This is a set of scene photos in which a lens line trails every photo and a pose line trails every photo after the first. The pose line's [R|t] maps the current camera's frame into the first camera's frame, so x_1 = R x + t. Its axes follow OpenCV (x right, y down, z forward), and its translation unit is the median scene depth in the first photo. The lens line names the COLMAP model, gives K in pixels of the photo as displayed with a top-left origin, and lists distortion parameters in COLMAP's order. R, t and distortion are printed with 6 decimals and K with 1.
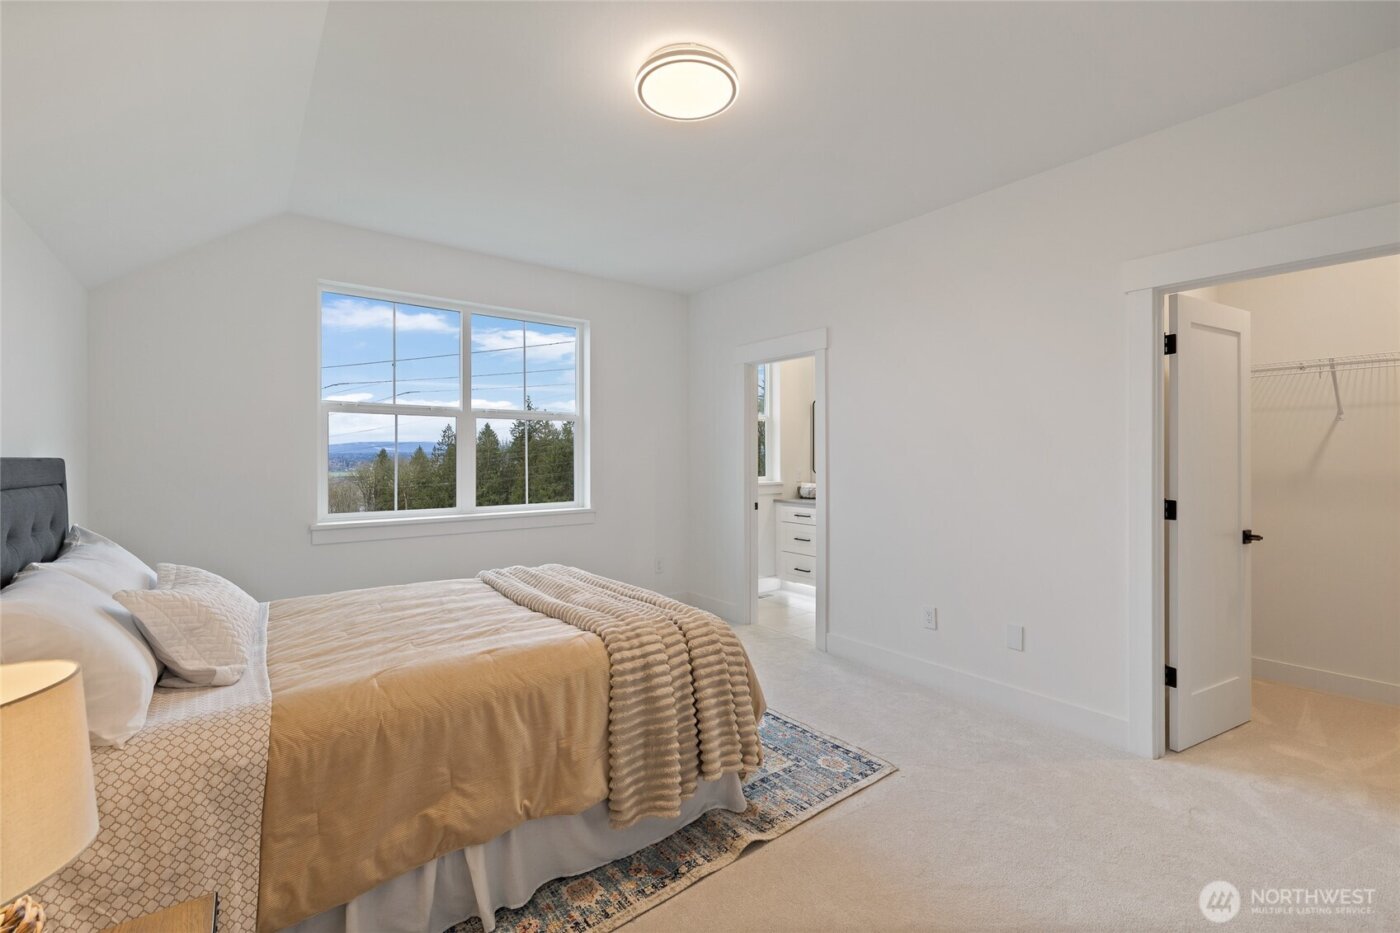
lens RADIAL K [[591.5, 0, 705.8], [0, 591.5, 461.0], [0, 0, 1]] dist [-0.000240, -0.000020]
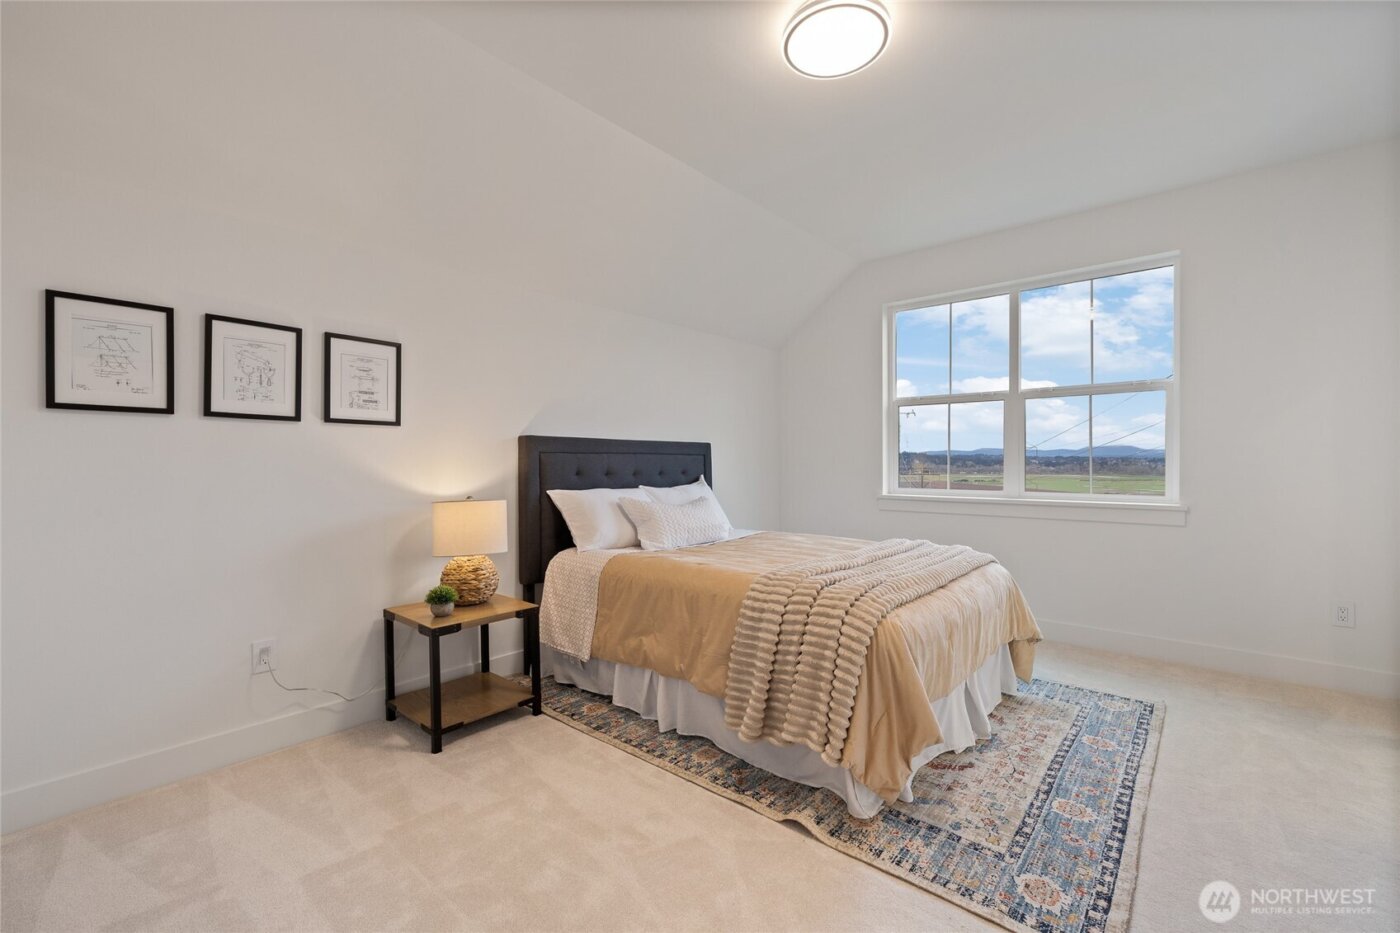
lens RADIAL K [[591.5, 0, 705.7], [0, 591.5, 465.2], [0, 0, 1]] dist [-0.000240, -0.000020]
pose [[0.192757, 0.006837, -0.981223, 0.825372], [-0.000237, 0.999976, 0.006921, 0.051216], [0.981246, -0.001102, 0.192754, 0.561738]]
